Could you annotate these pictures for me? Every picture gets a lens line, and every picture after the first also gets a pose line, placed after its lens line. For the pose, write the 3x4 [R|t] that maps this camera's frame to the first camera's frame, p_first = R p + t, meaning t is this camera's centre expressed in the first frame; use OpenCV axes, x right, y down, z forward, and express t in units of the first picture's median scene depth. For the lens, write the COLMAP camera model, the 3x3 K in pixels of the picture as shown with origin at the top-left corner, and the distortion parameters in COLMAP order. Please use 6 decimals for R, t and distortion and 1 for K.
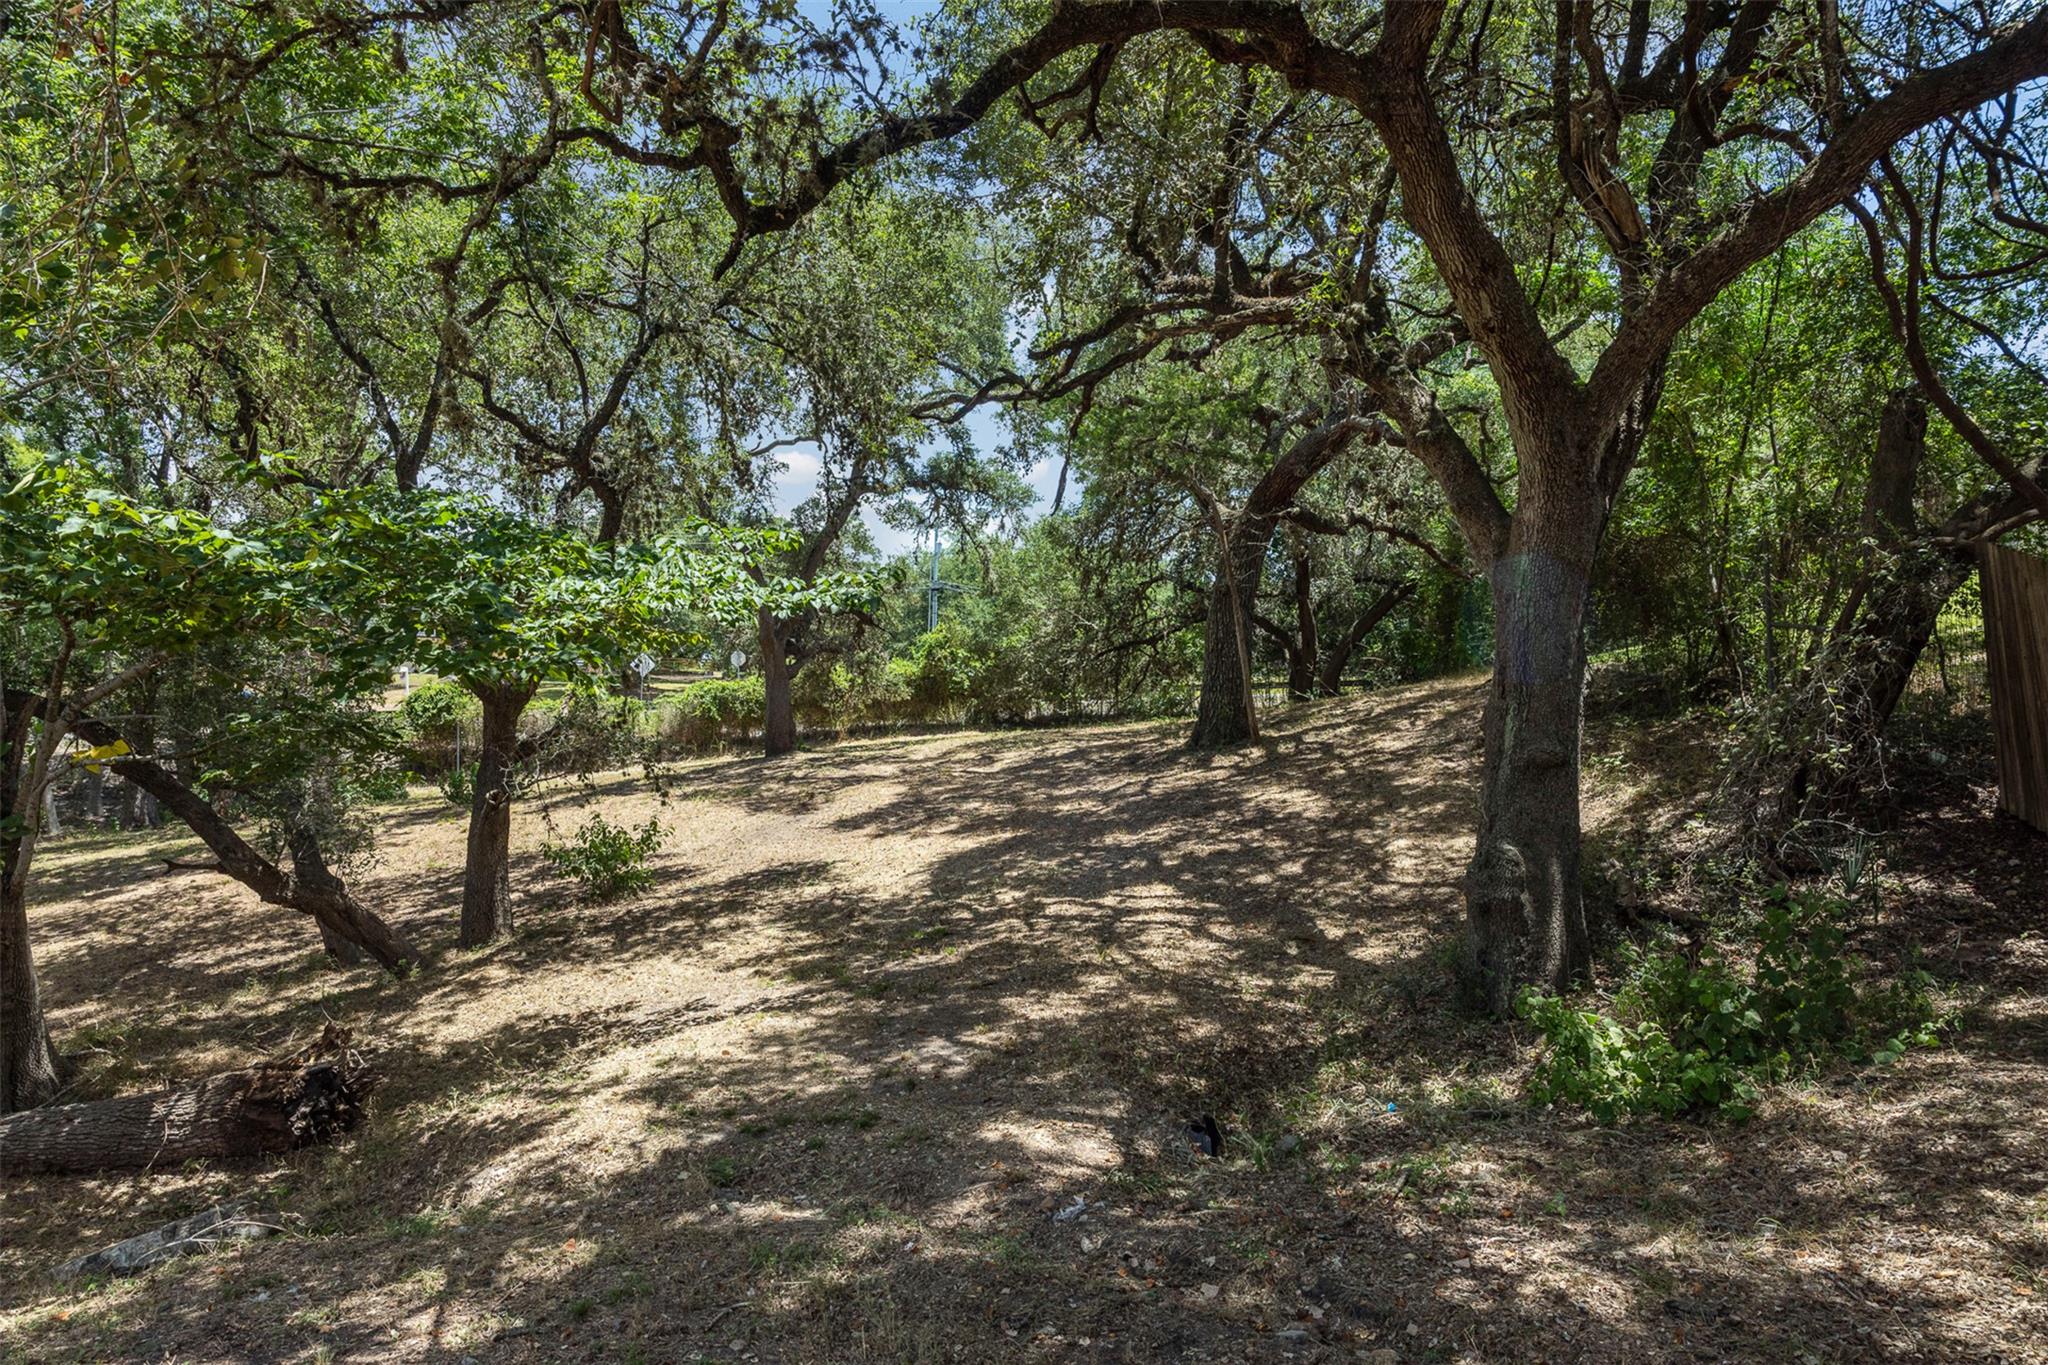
lens RADIAL K [[1418.1, 0, 1026.1], [0, 1418.1, 683.0], [0, 0, 1]] dist [-0.002406, -0.000947]
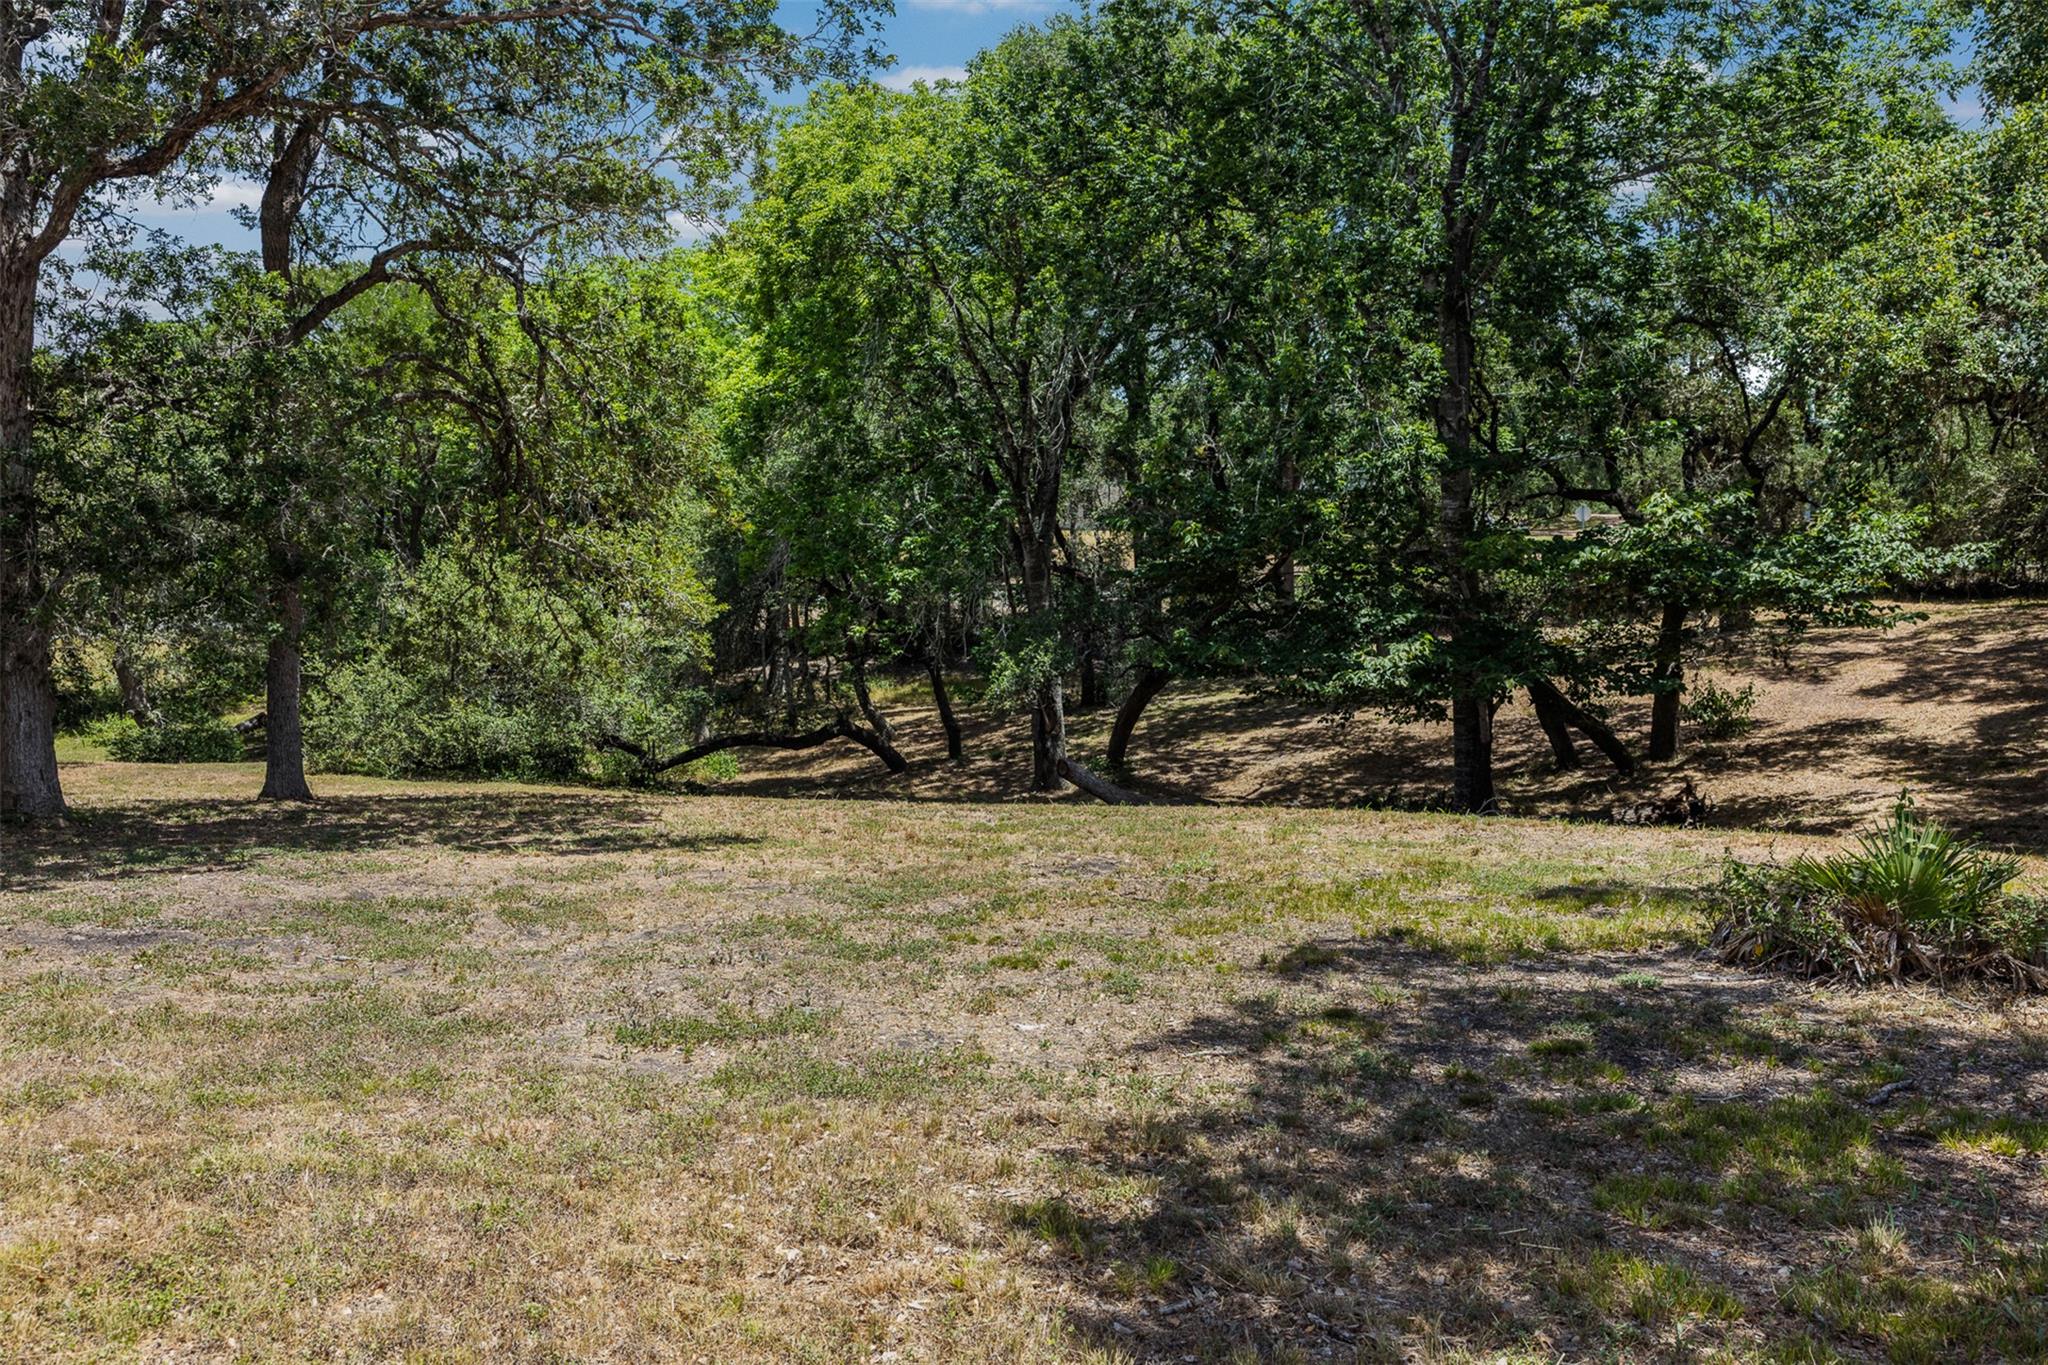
lens RADIAL K [[1750.2, 0, 1020.8], [0, 1750.2, 678.0], [0, 0, 1]] dist [0.011999, 0.003438]
pose [[0.902212, 0.028096, -0.430378, -0.139231], [0.011962, 0.995862, 0.090088, -0.070575], [0.431128, -0.086427, 0.898142, -0.806184]]
